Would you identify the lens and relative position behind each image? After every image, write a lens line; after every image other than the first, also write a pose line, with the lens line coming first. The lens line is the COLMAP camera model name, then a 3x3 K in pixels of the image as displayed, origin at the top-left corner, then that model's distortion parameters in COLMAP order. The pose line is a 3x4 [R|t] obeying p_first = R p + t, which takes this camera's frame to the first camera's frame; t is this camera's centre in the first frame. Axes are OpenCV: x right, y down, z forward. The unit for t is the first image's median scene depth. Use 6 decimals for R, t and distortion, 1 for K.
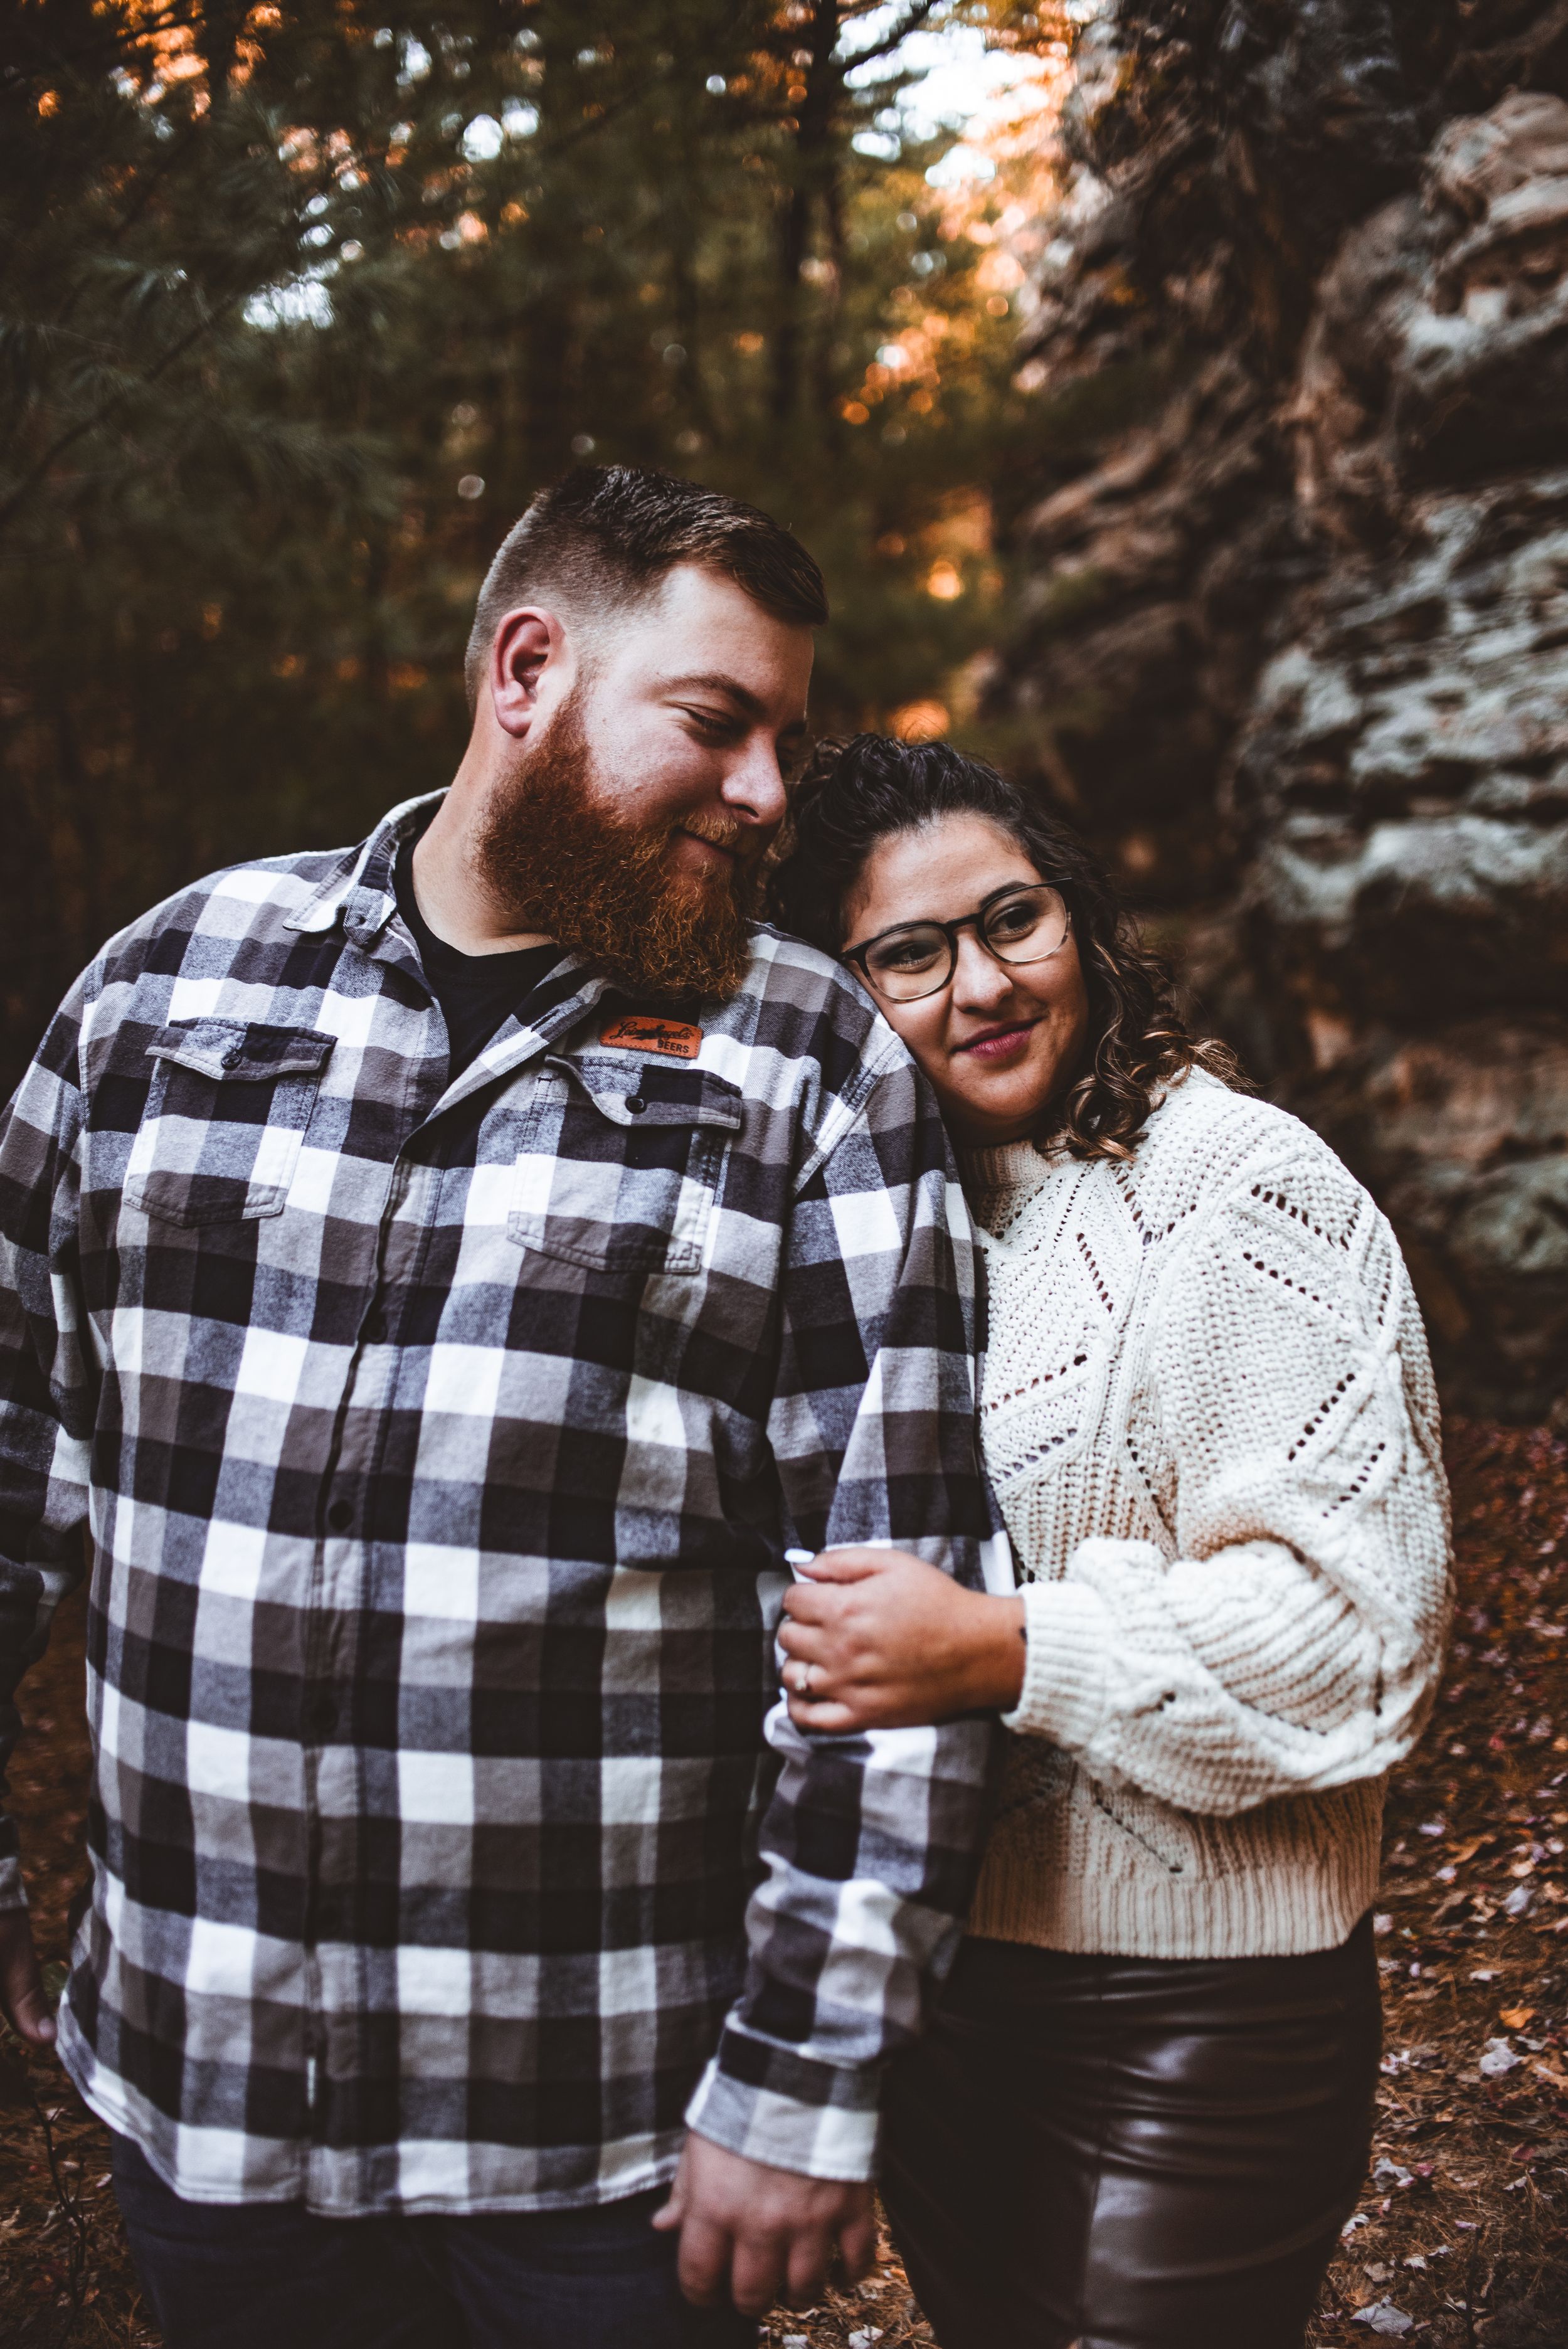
lens RADIAL K [[2329.9, 0, 784.0], [0, 2329.9, 1174.5], [0, 0, 1]] dist [-0.101029, 0.128257]
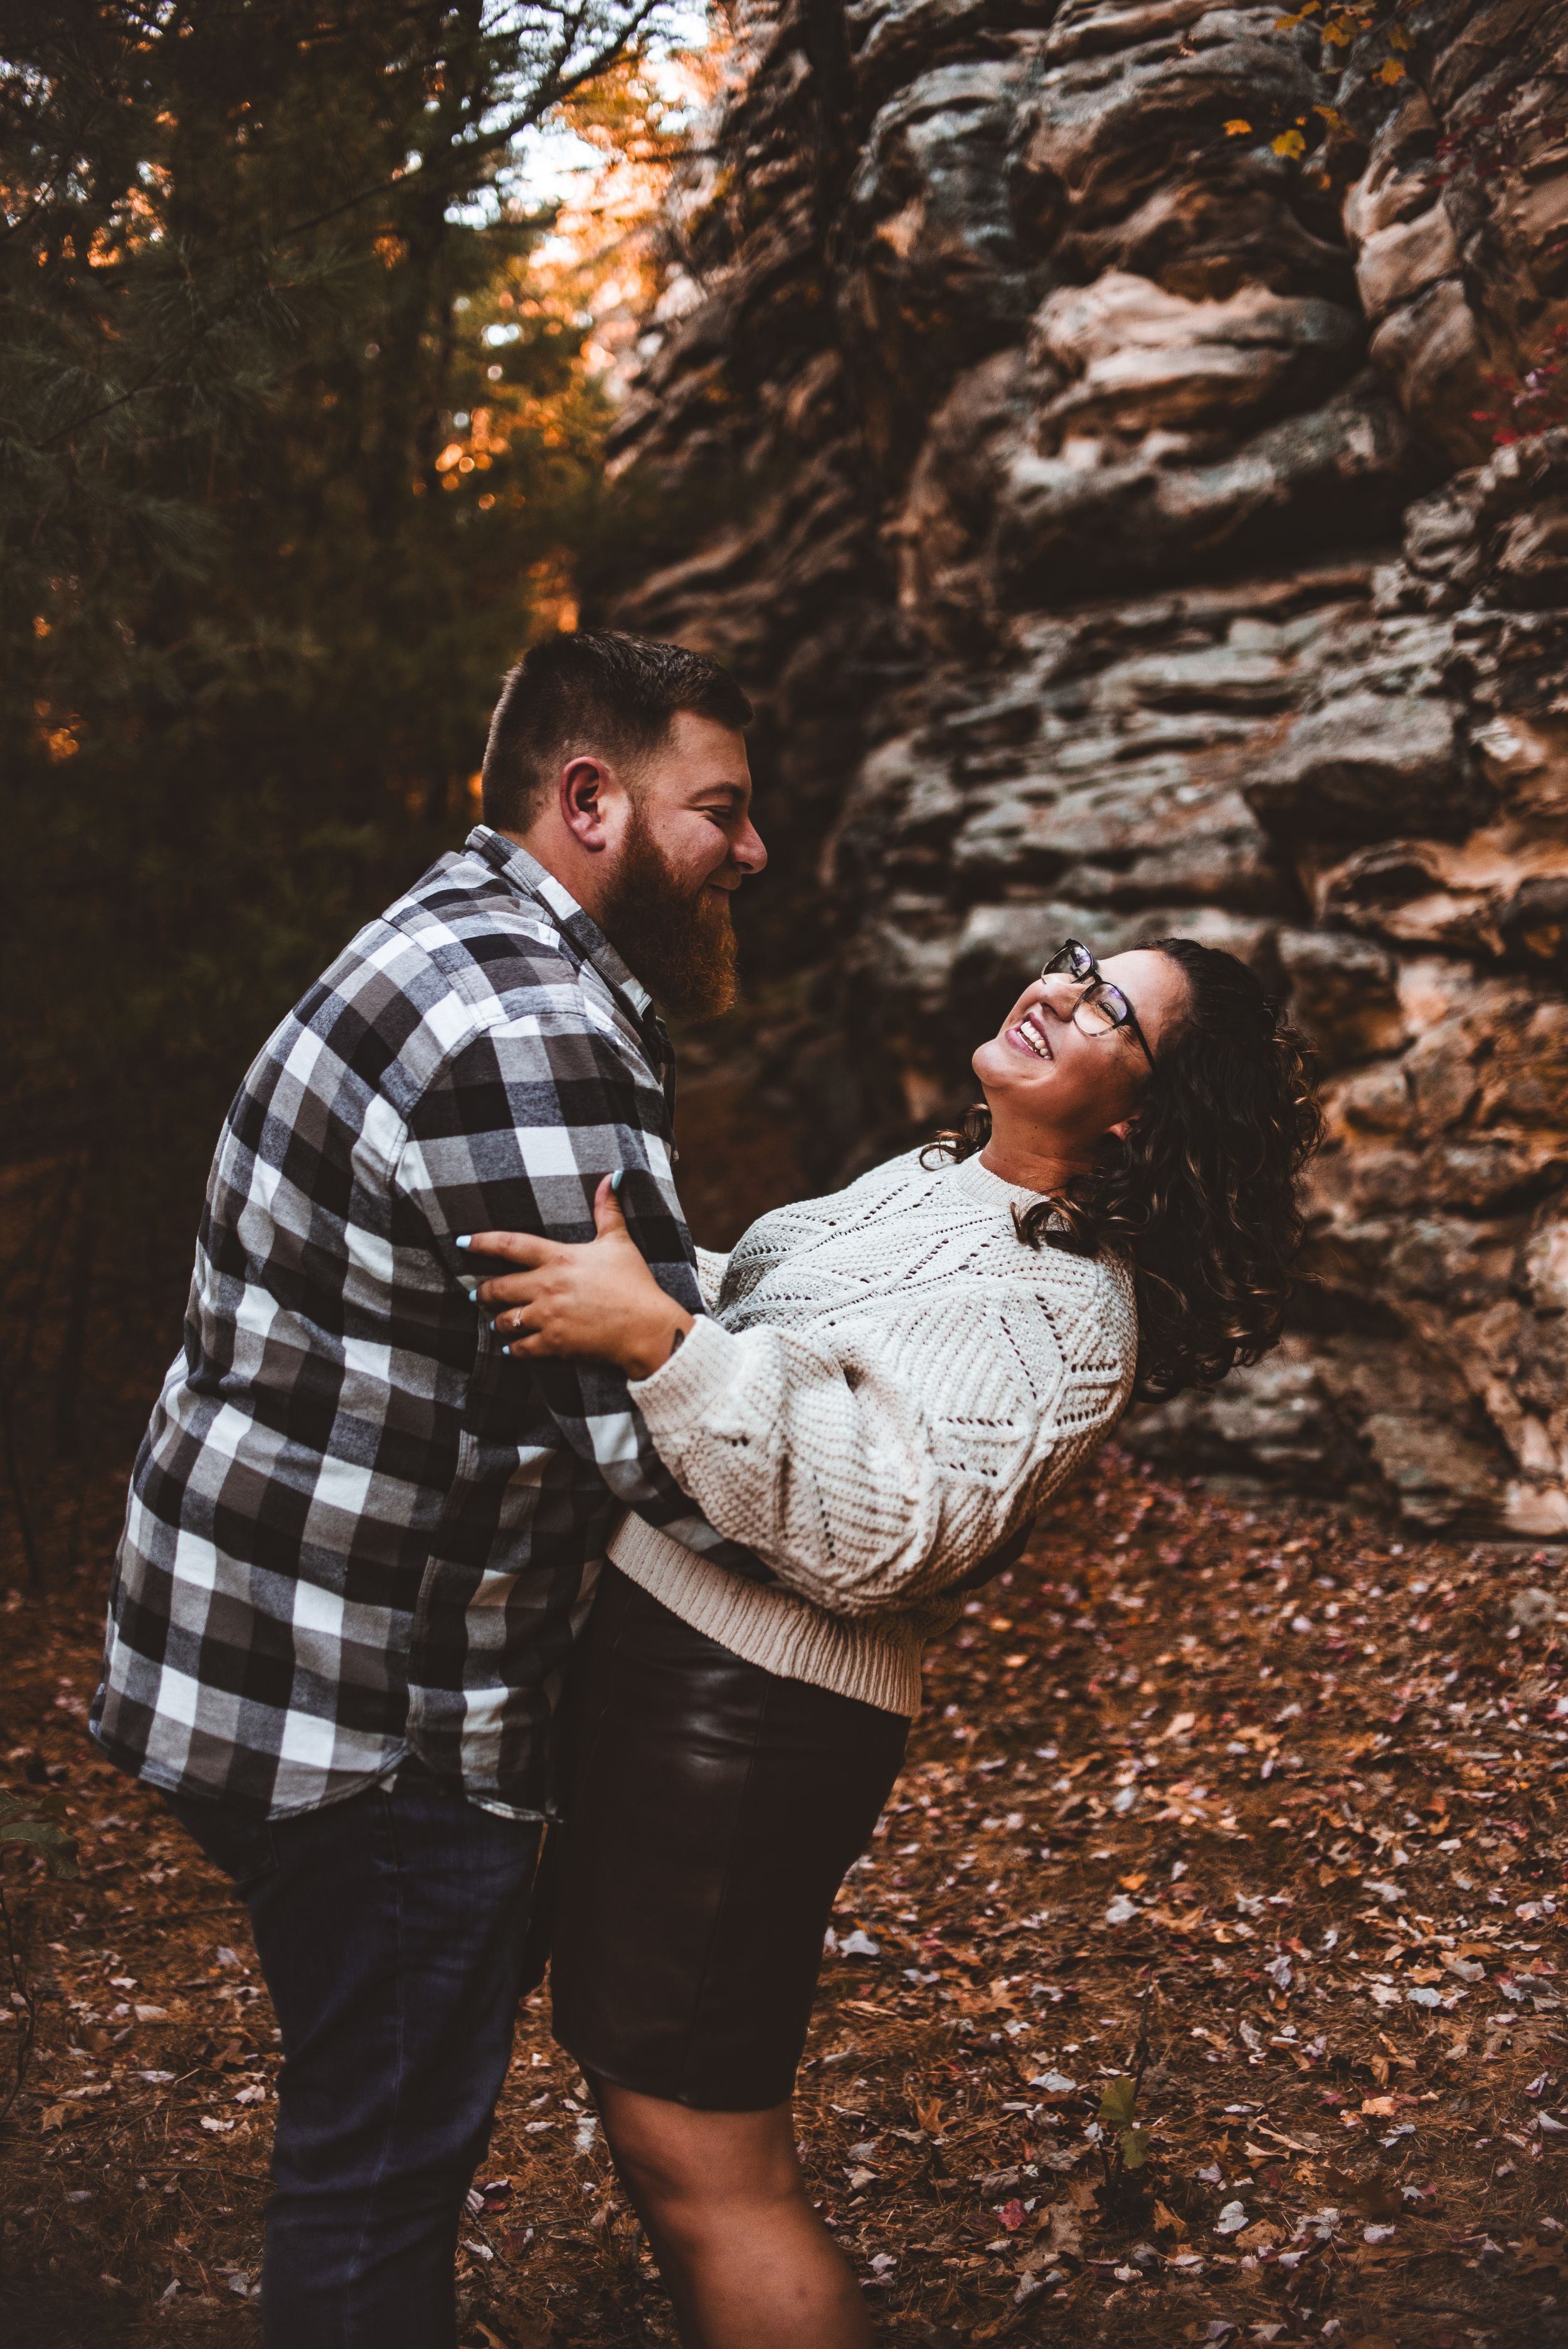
lens RADIAL K [[2329.9, 0, 784.0], [0, 2329.9, 1174.5], [0, 0, 1]] dist [-0.101029, 0.128257]
pose [[0.978814, 0.035923, 0.201577, -0.056173], [-0.030261, 0.999058, -0.031098, 0.016812], [-0.202505, 0.024339, 0.978979, -0.078701]]
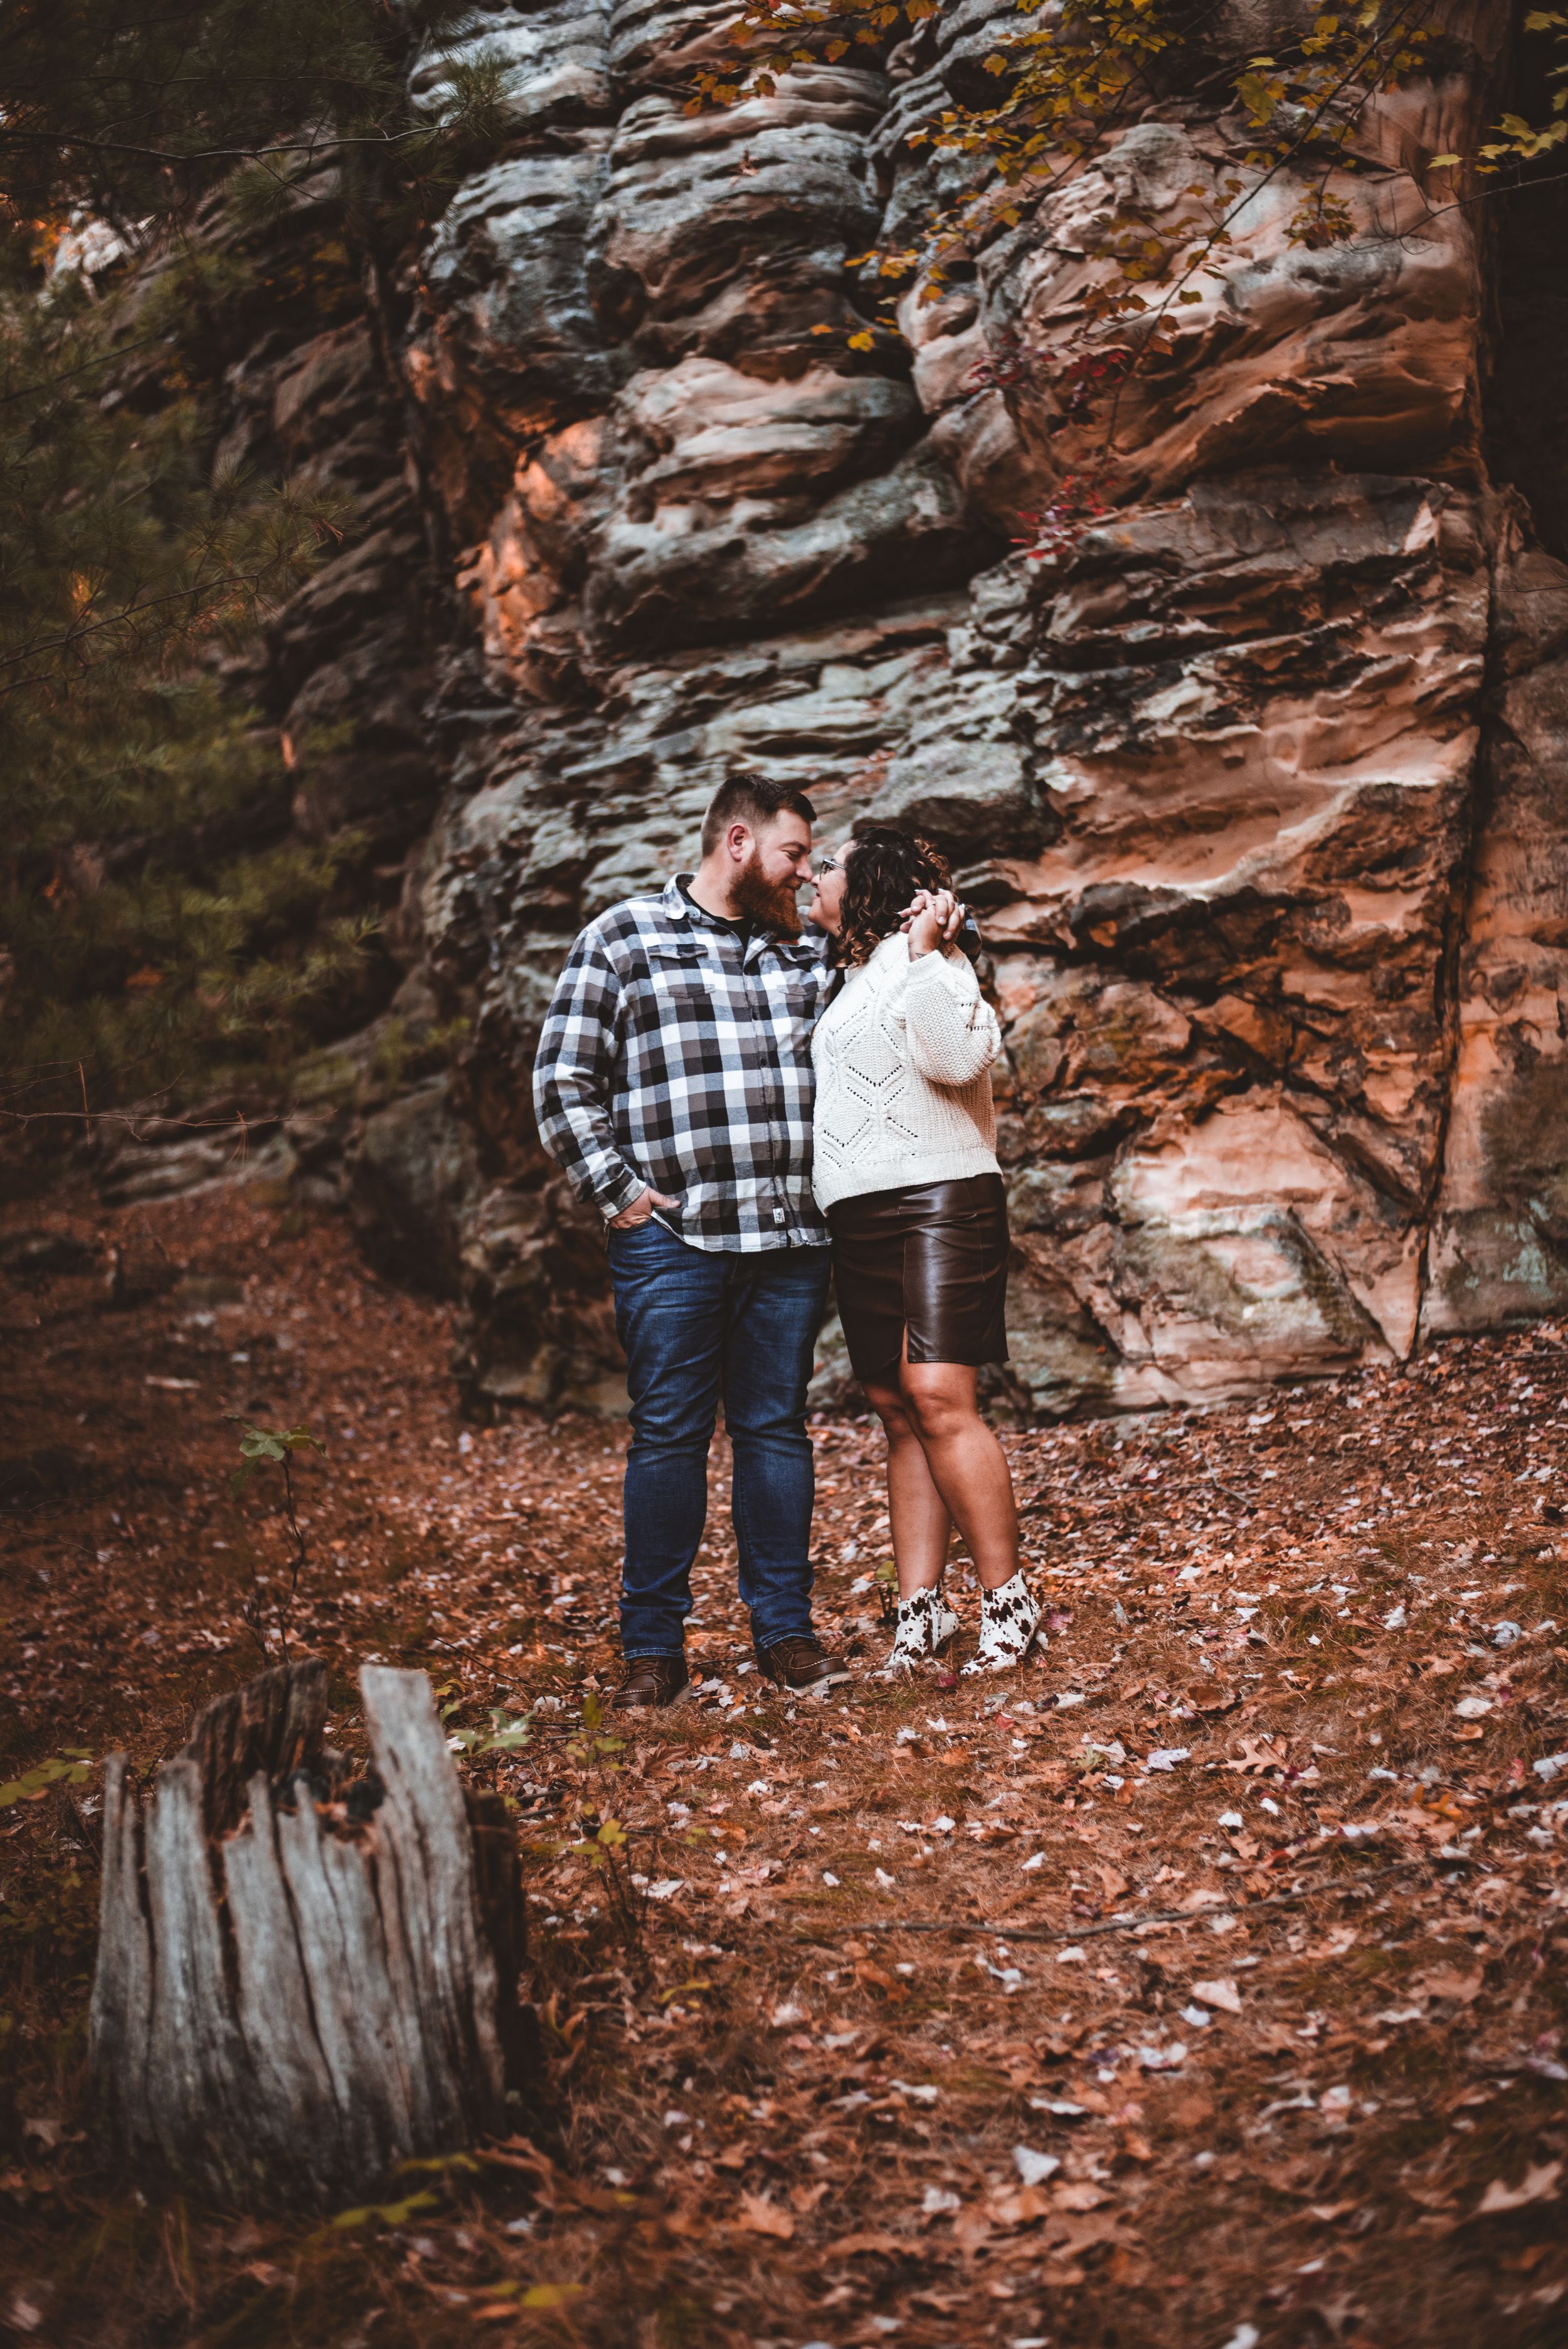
lens RADIAL K [[3402.8, 0, 784.0], [0, 3402.8, 1174.5], [0, 0, 1]] dist [-0.120599, 0.021186]
pose [[0.925442, -0.020628, 0.378326, -0.339572], [0.057005, 0.994731, -0.085206, 0.128568], [-0.374575, 0.100420, 0.921742, -0.669570]]
